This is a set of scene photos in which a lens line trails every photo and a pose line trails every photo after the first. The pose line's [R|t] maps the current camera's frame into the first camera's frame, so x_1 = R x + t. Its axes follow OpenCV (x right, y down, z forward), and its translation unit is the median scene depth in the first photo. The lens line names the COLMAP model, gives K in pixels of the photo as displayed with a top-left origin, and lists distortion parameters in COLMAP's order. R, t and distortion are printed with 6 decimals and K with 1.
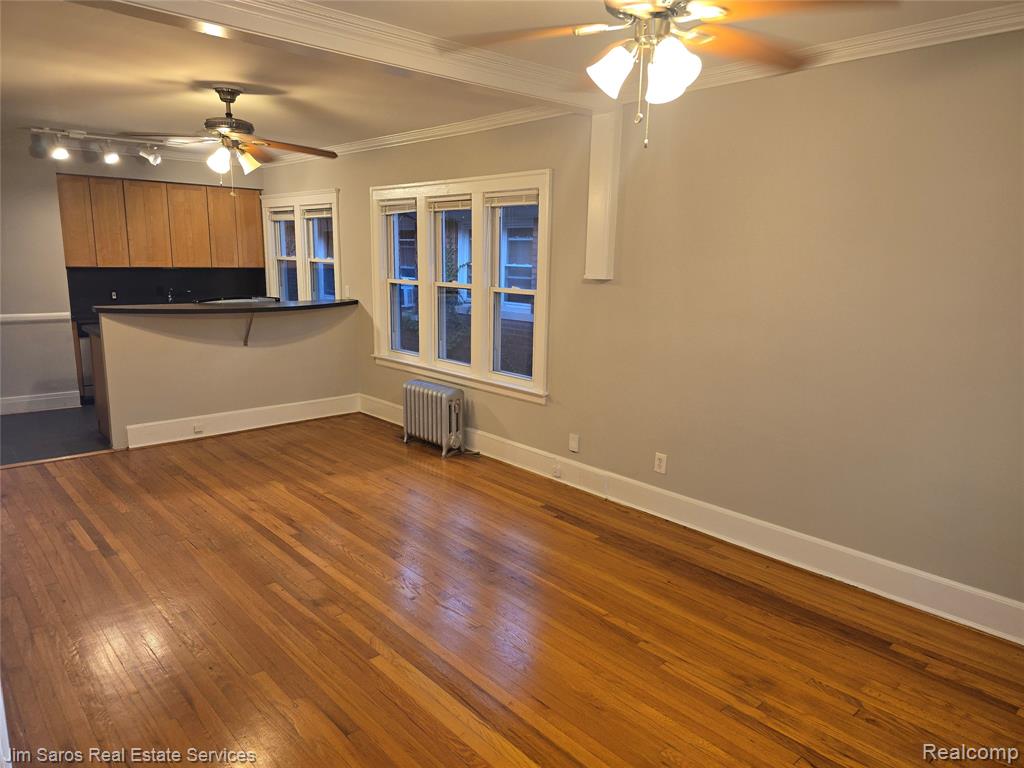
lens RADIAL K [[678.7, 0, 512.0], [0, 678.7, 384.0], [0, 0, 1]] dist [0.000386, -0.000256]
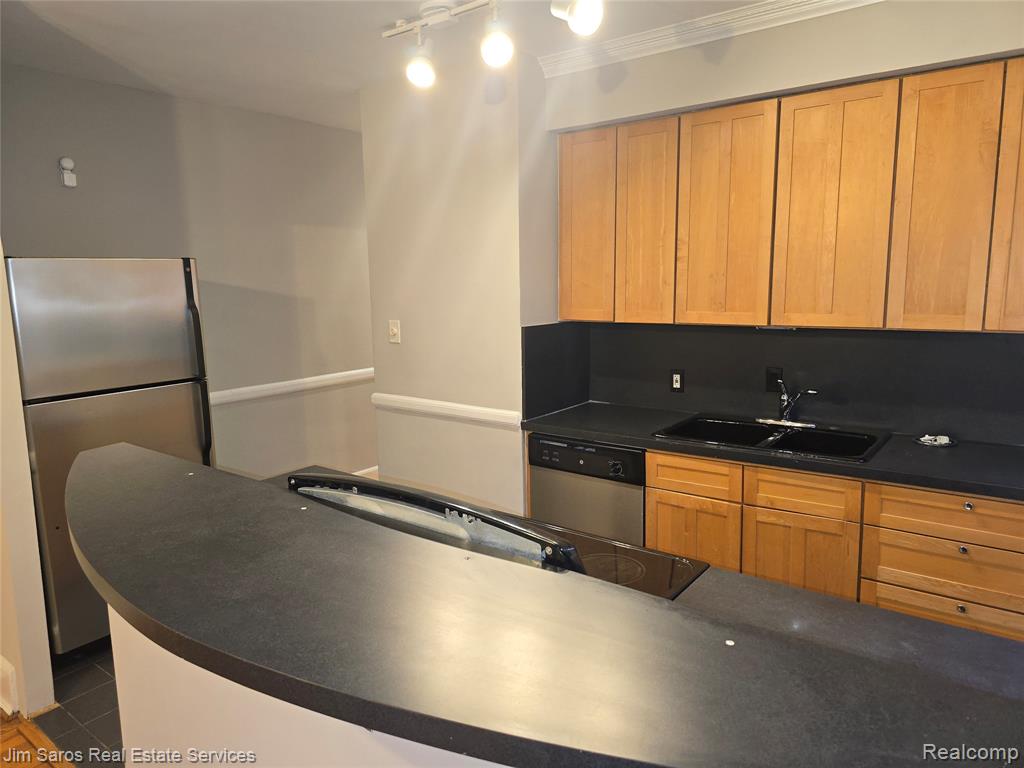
lens RADIAL K [[678.7, 0, 512.0], [0, 678.7, 384.0], [0, 0, 1]] dist [0.000386, -0.000256]
pose [[0.180575, 0.122383, -0.975918, -0.157671], [-0.167916, 0.981498, 0.092013, -0.152384], [0.969122, 0.147257, 0.197784, 0.802049]]
